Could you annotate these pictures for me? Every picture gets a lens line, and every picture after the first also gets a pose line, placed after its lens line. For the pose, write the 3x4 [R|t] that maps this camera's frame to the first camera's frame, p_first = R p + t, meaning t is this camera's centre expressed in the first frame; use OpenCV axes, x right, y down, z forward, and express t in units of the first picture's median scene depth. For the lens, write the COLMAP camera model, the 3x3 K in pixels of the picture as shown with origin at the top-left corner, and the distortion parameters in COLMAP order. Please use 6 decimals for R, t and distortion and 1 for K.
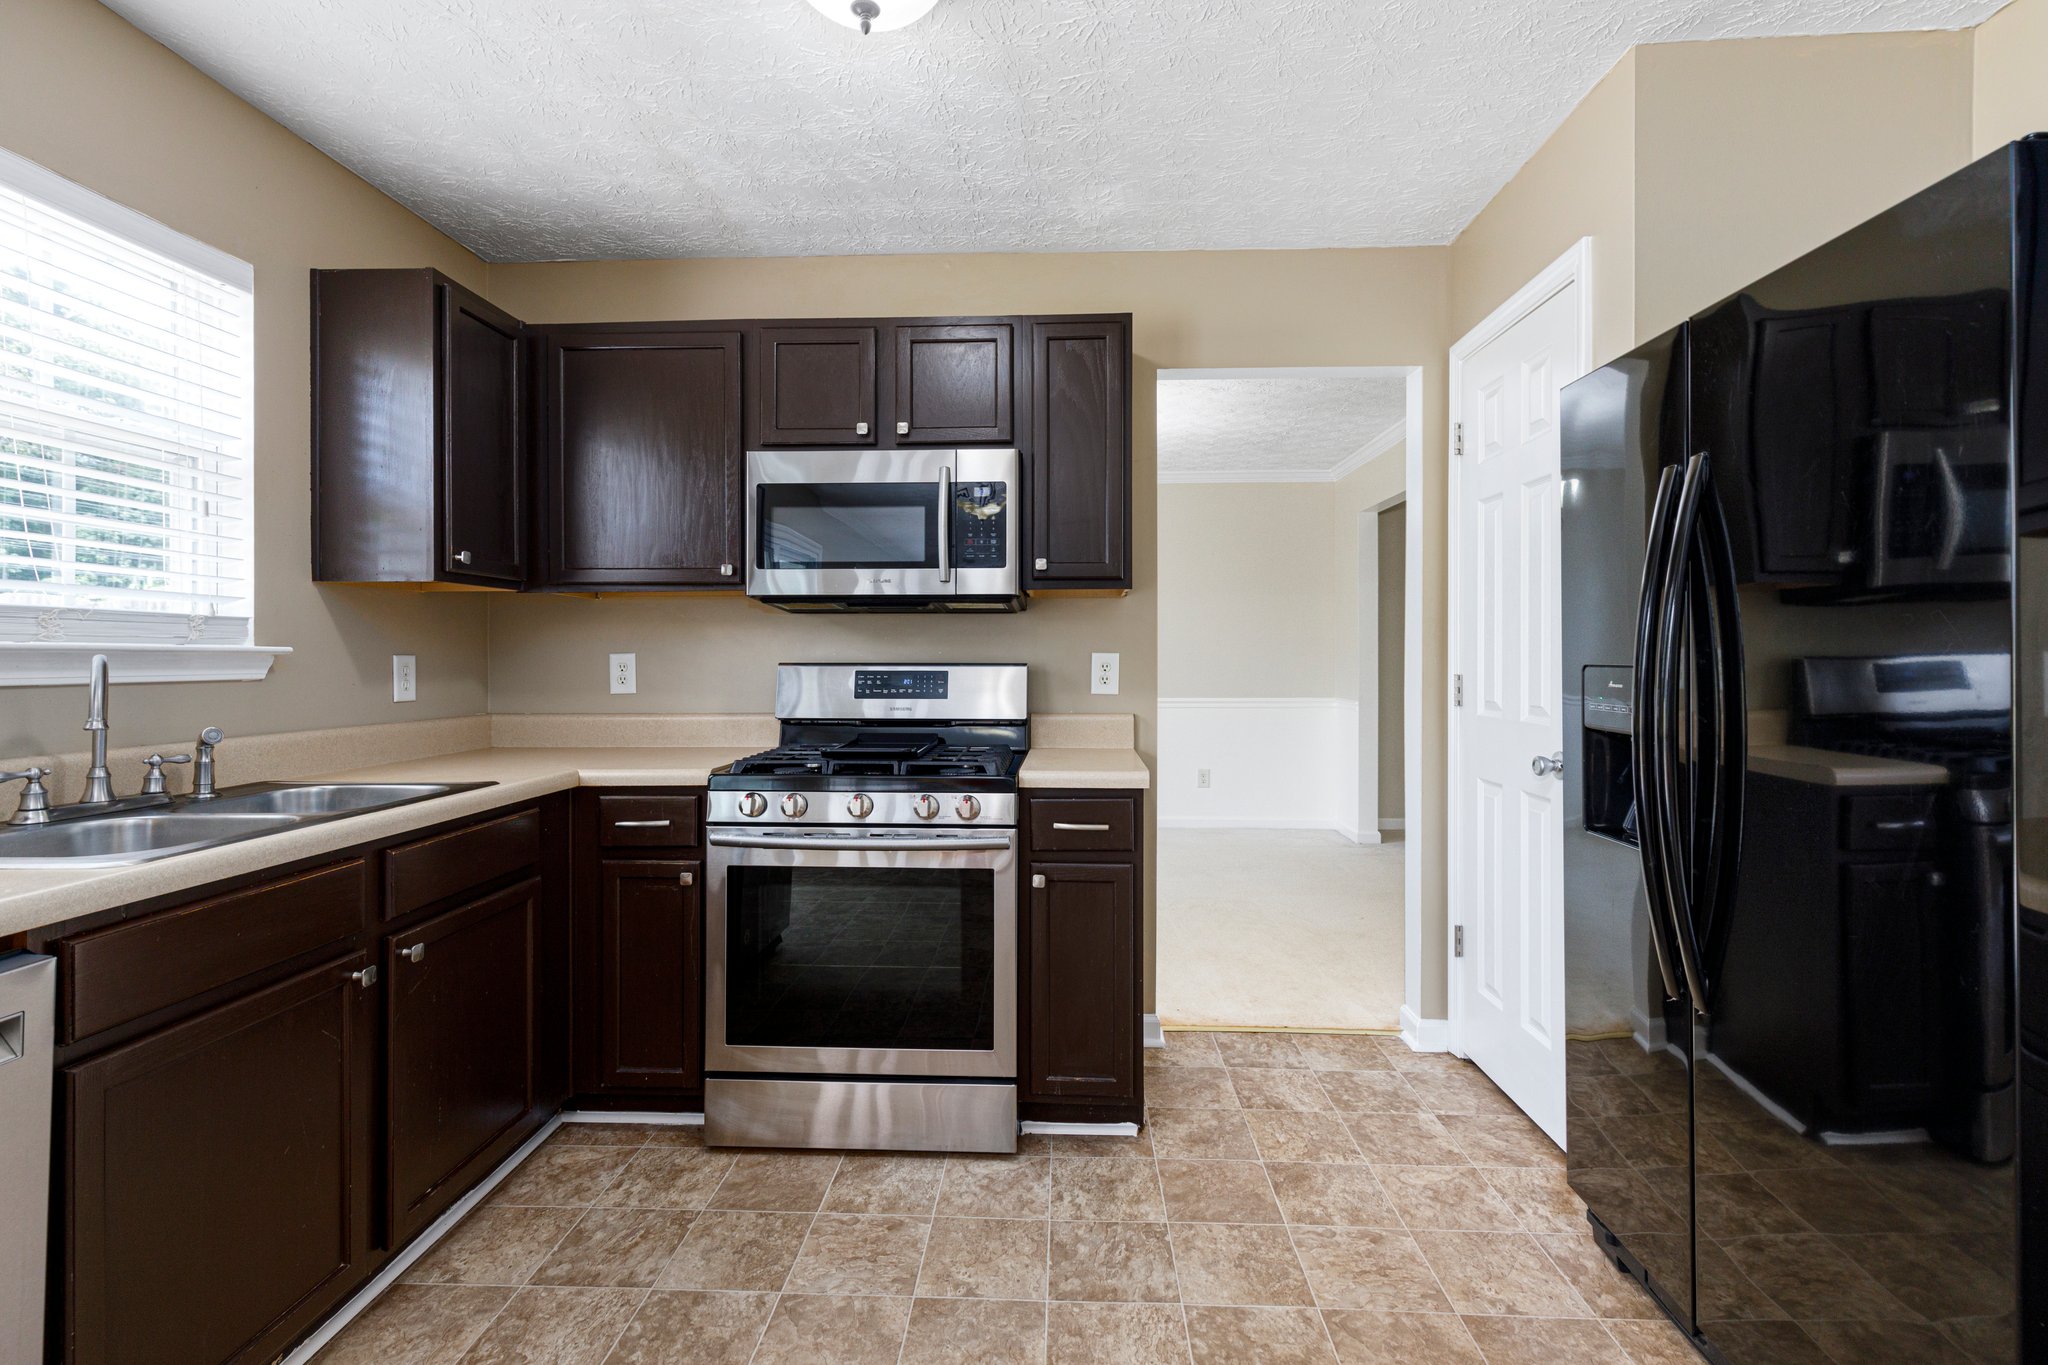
lens RADIAL K [[922.5, 0, 1041.4], [0, 922.5, 665.6], [0, 0, 1]] dist [0.002579, -0.000887]
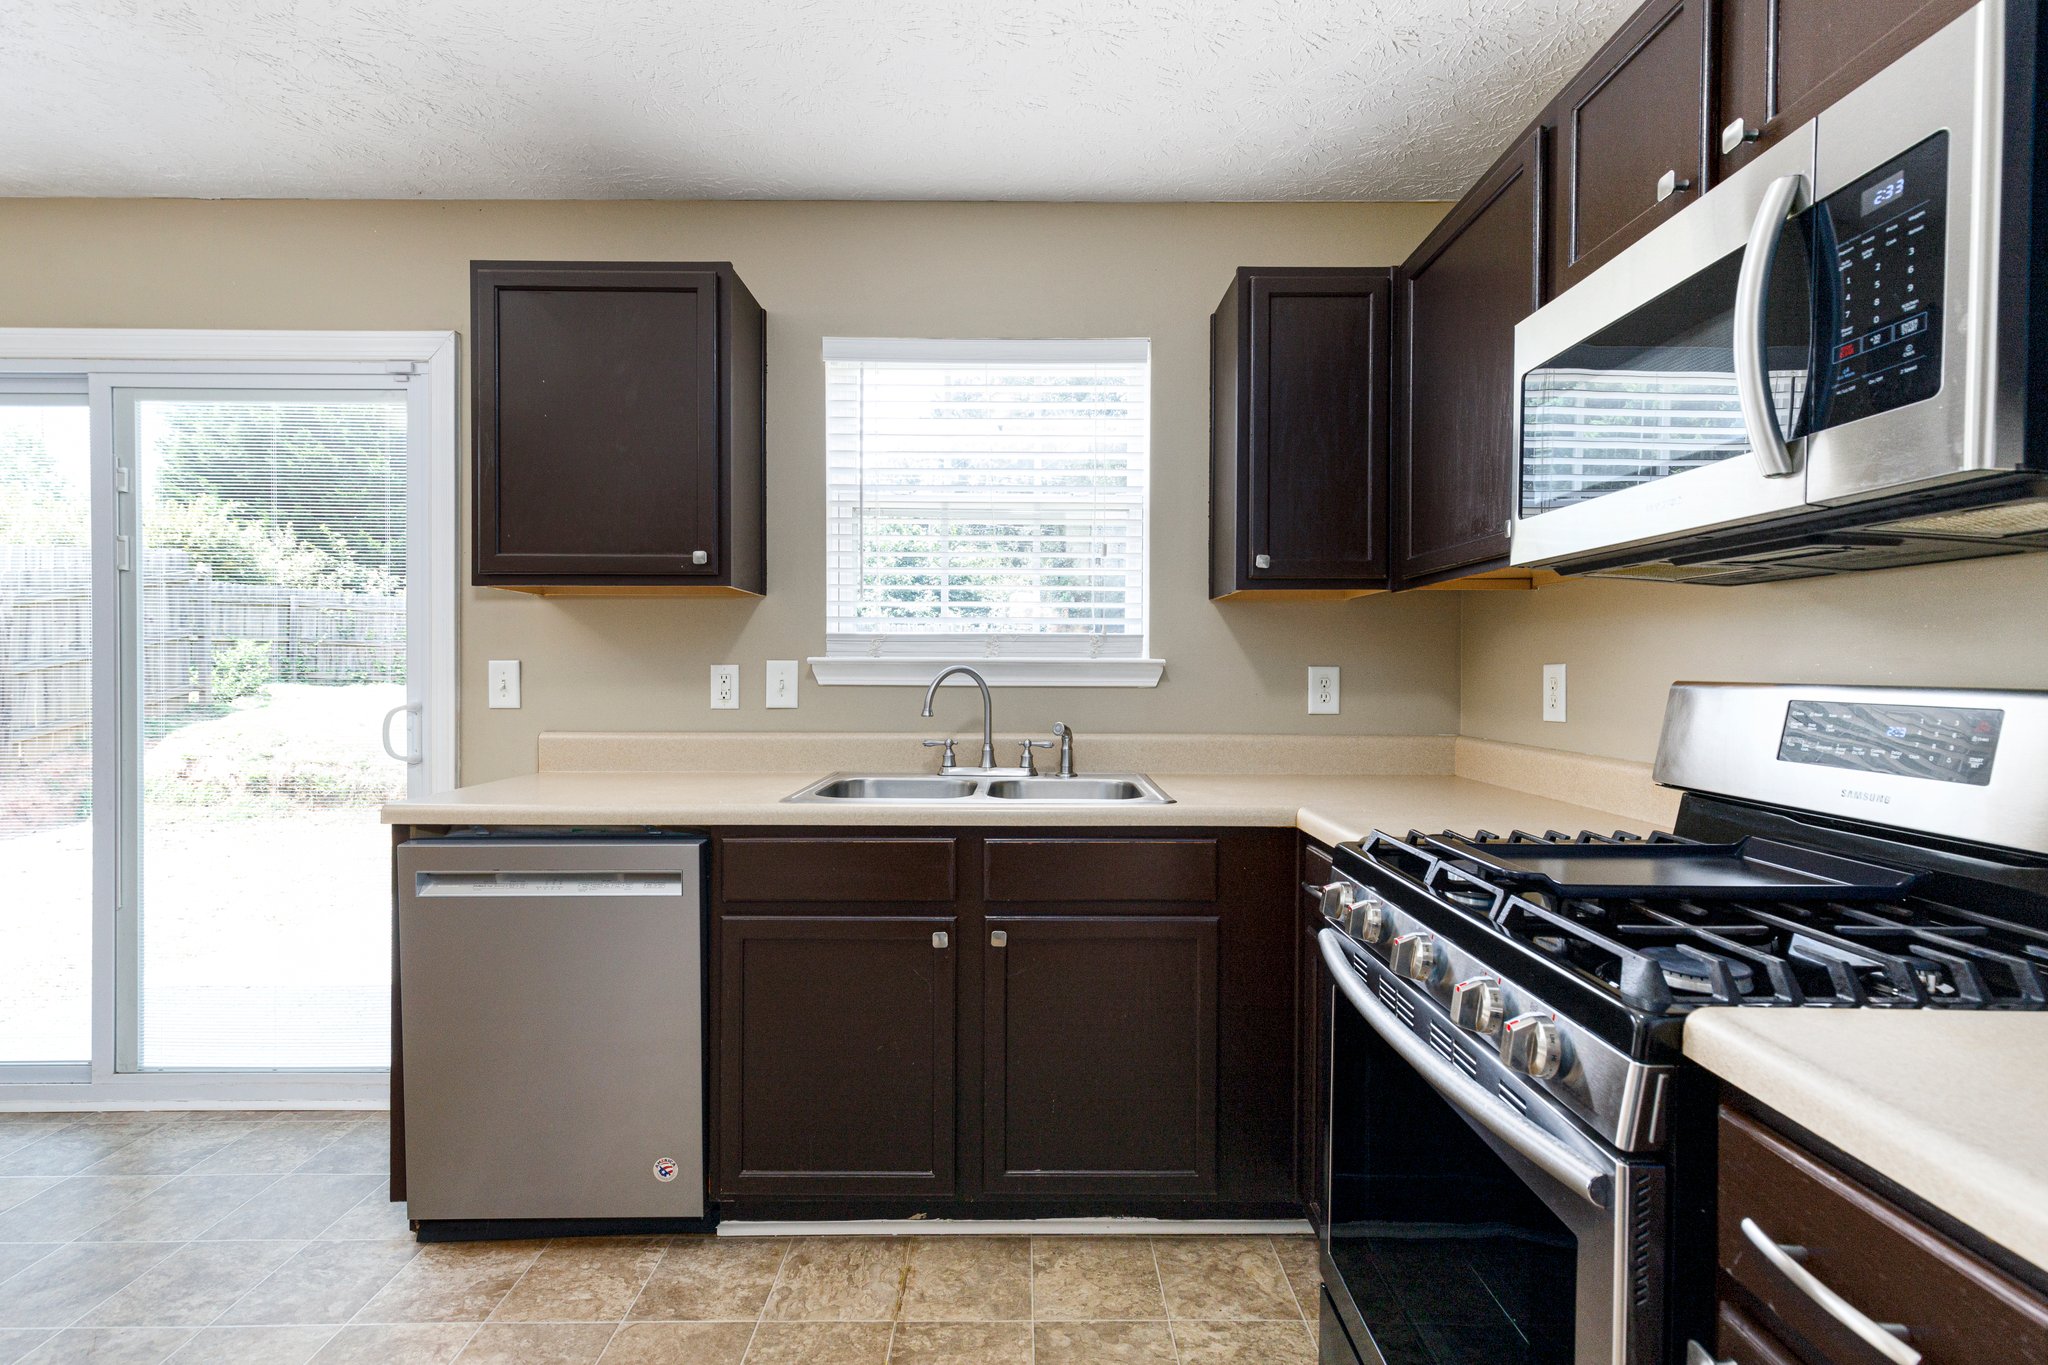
lens RADIAL K [[922.5, 0, 1028.7], [0, 922.5, 679.7], [0, 0, 1]] dist [0.002579, -0.000887]
pose [[0.031459, 0.013470, -0.999414, 0.328529], [-0.011790, 0.999845, 0.013104, -0.008073], [0.999435, 0.011371, 0.031613, 0.803290]]
